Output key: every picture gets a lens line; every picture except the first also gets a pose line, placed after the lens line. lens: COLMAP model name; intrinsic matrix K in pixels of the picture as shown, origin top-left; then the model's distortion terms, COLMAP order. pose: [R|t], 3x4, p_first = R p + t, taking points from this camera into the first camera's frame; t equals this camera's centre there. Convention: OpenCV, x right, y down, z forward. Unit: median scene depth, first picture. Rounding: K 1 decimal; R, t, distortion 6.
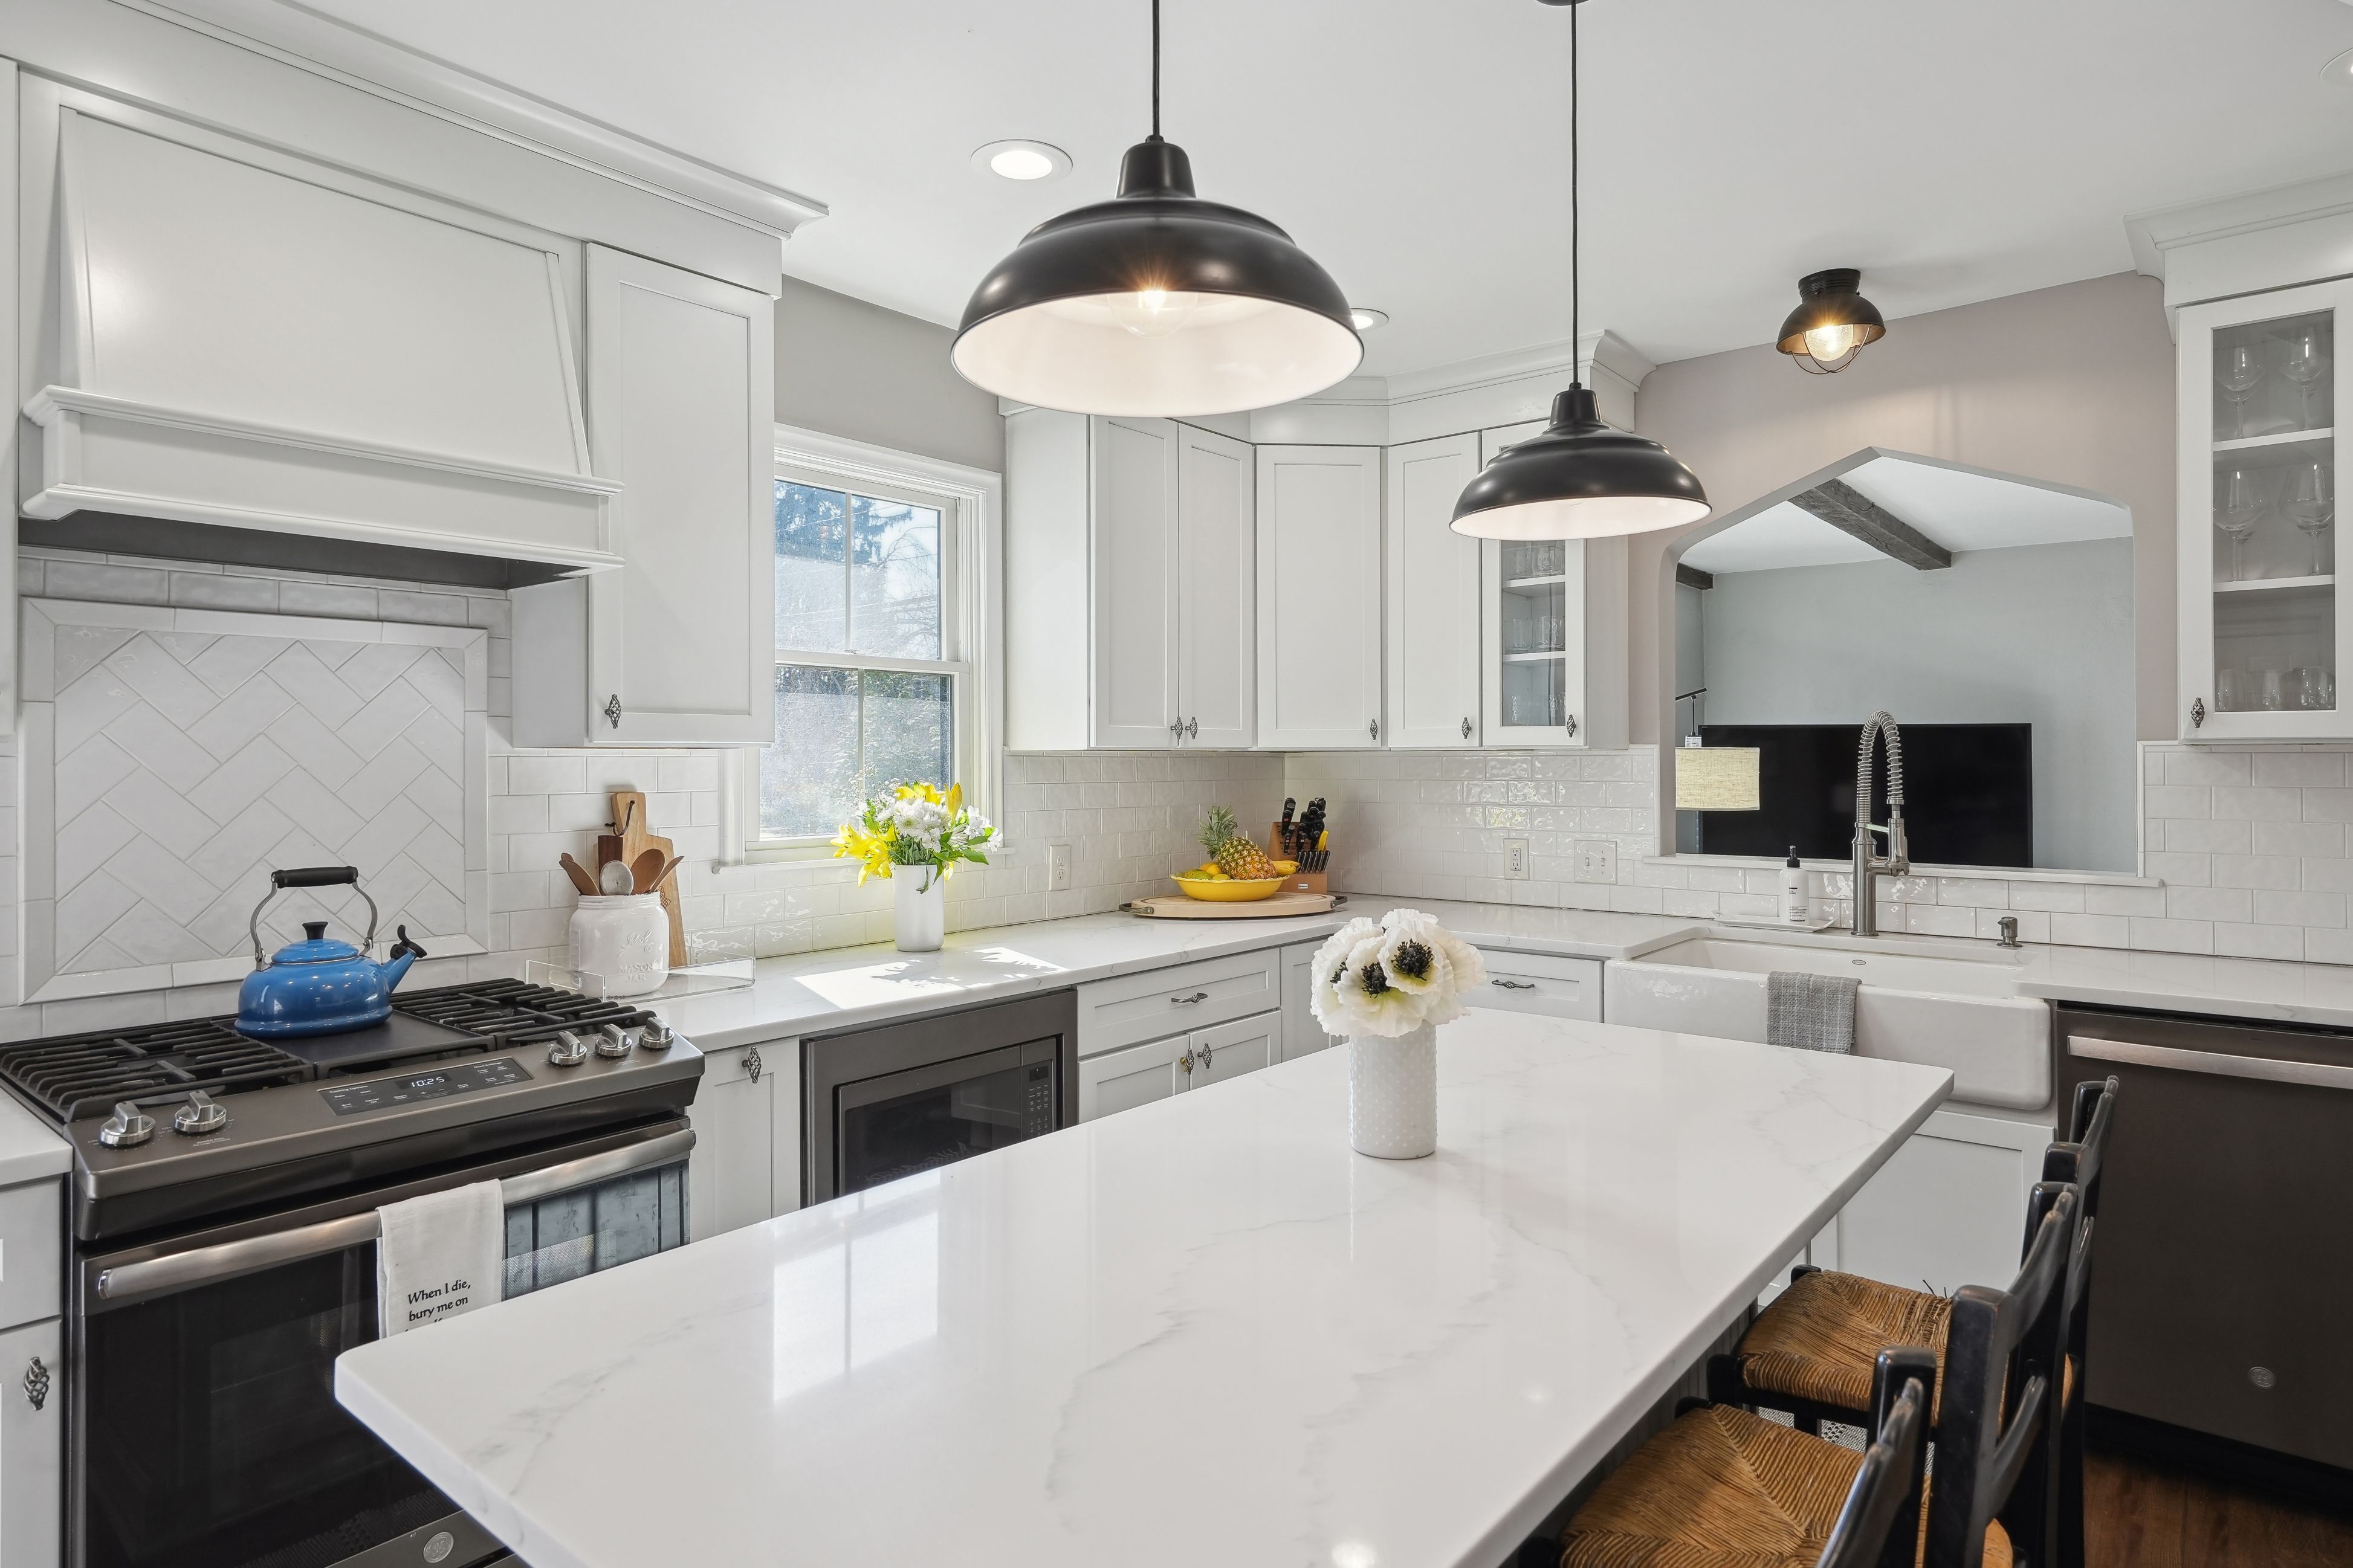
lens RADIAL K [[1311.0, 0, 1186.3], [0, 1311.0, 761.2], [0, 0, 1]] dist [0.002188, 0.002290]
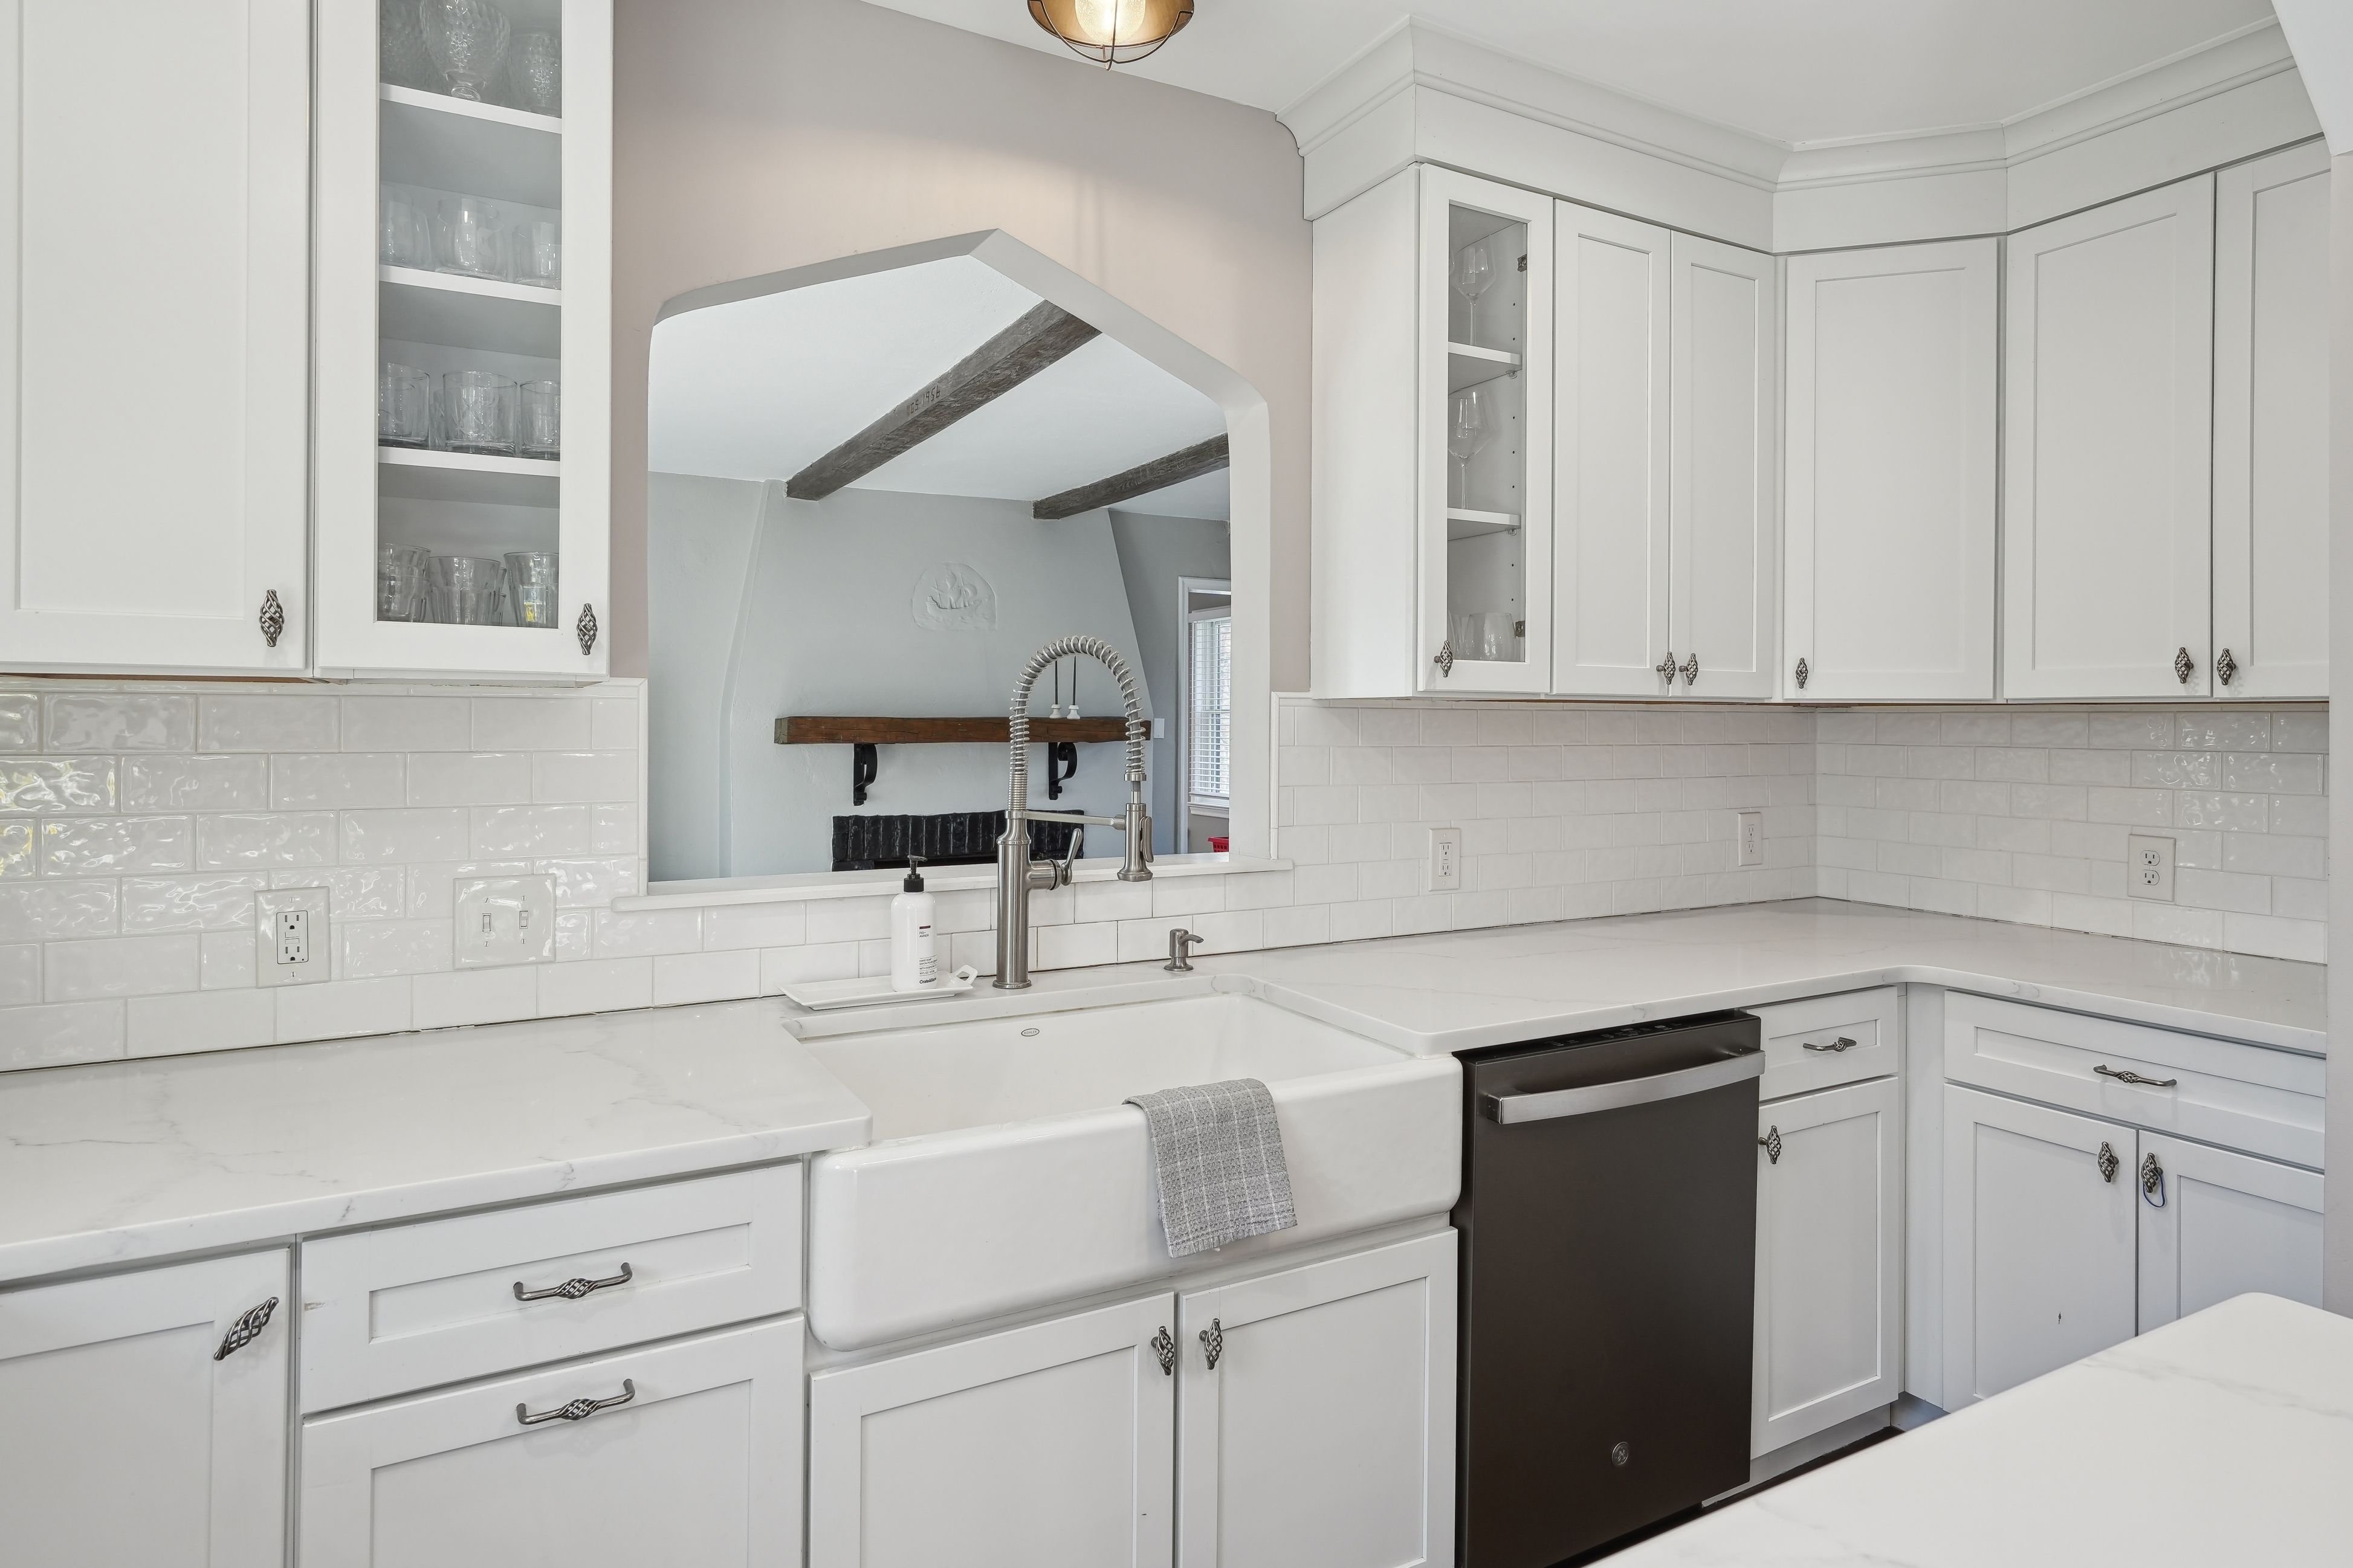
lens RADIAL K [[1311.4, 0, 1179.3], [0, 1311.4, 711.4], [0, 0, 1]] dist [0.001609, 0.000762]
pose [[0.362813, 0.007126, 0.931835, -0.058506], [-0.010615, 0.999937, -0.003513, 0.000250], [-0.931802, -0.008617, 0.362866, 0.814684]]
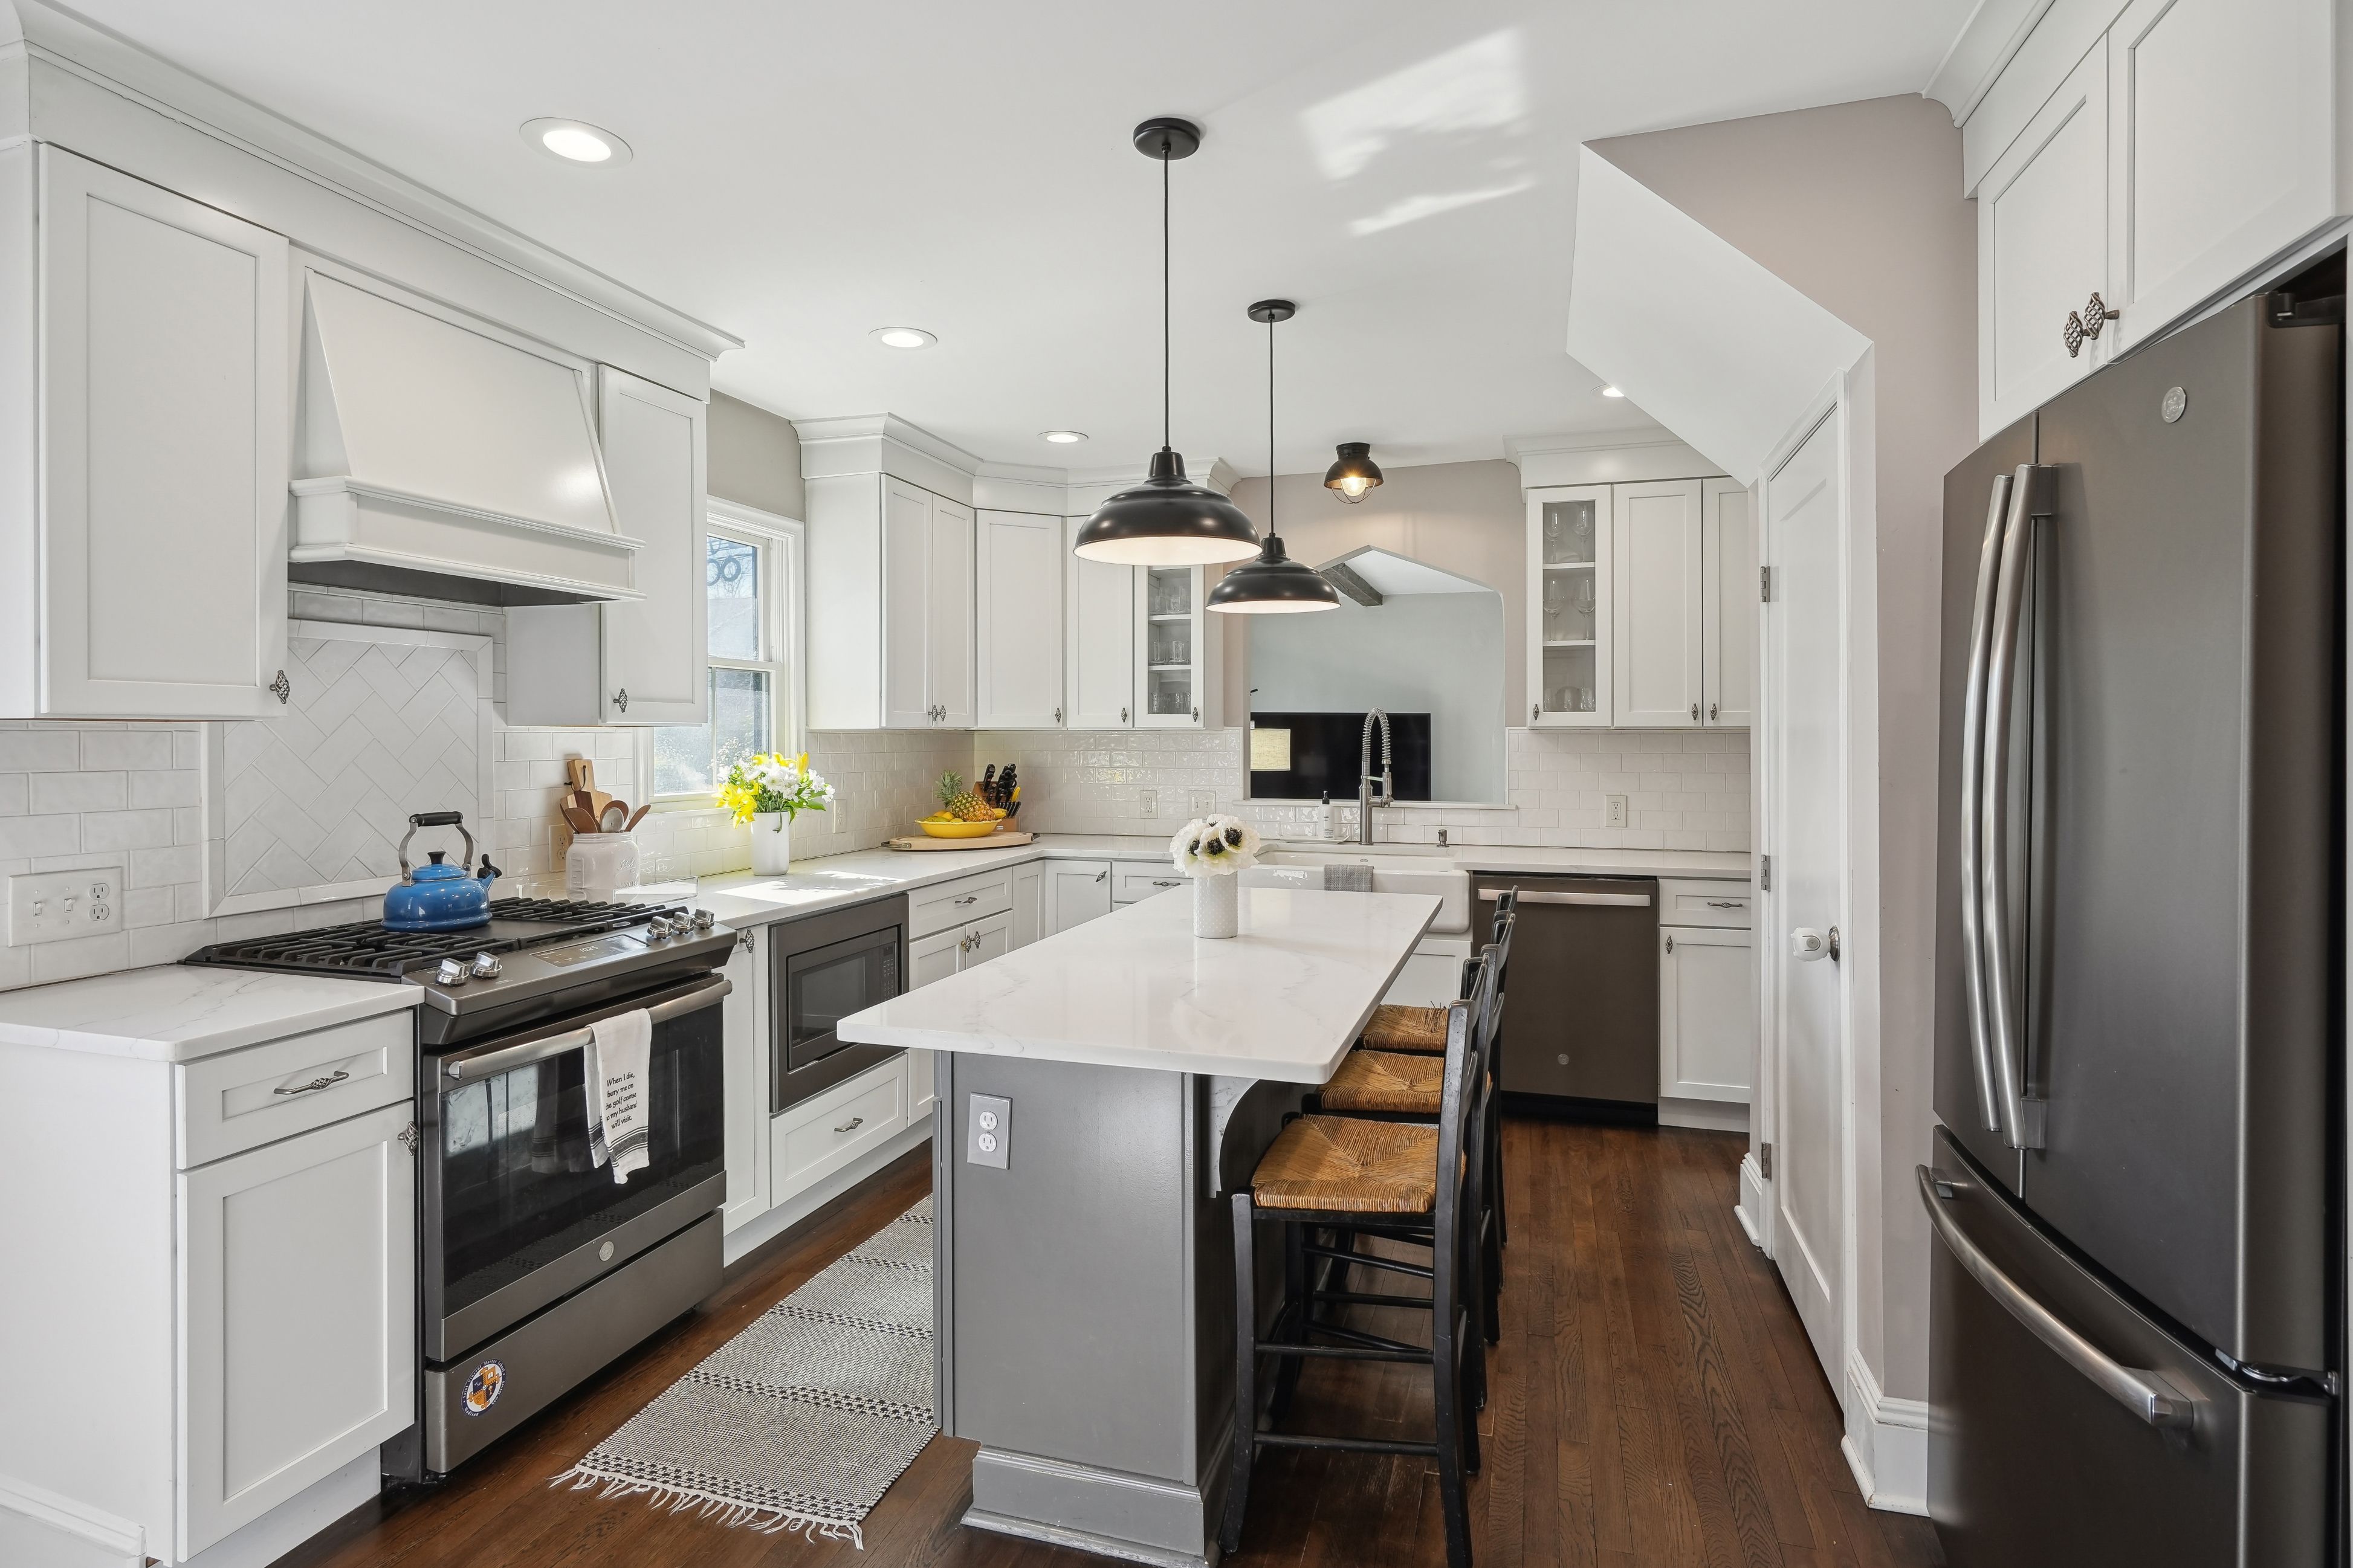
lens RADIAL K [[1169.3, 0, 1174.8], [0, 1169.3, 744.3], [0, 0, 1]] dist [-0.000215, 0.000022]
pose [[0.929287, 0.000420, 0.369359, -0.287204], [-0.002545, 0.999983, 0.005267, 0.000584], [-0.369350, -0.005834, 0.929272, -0.315463]]
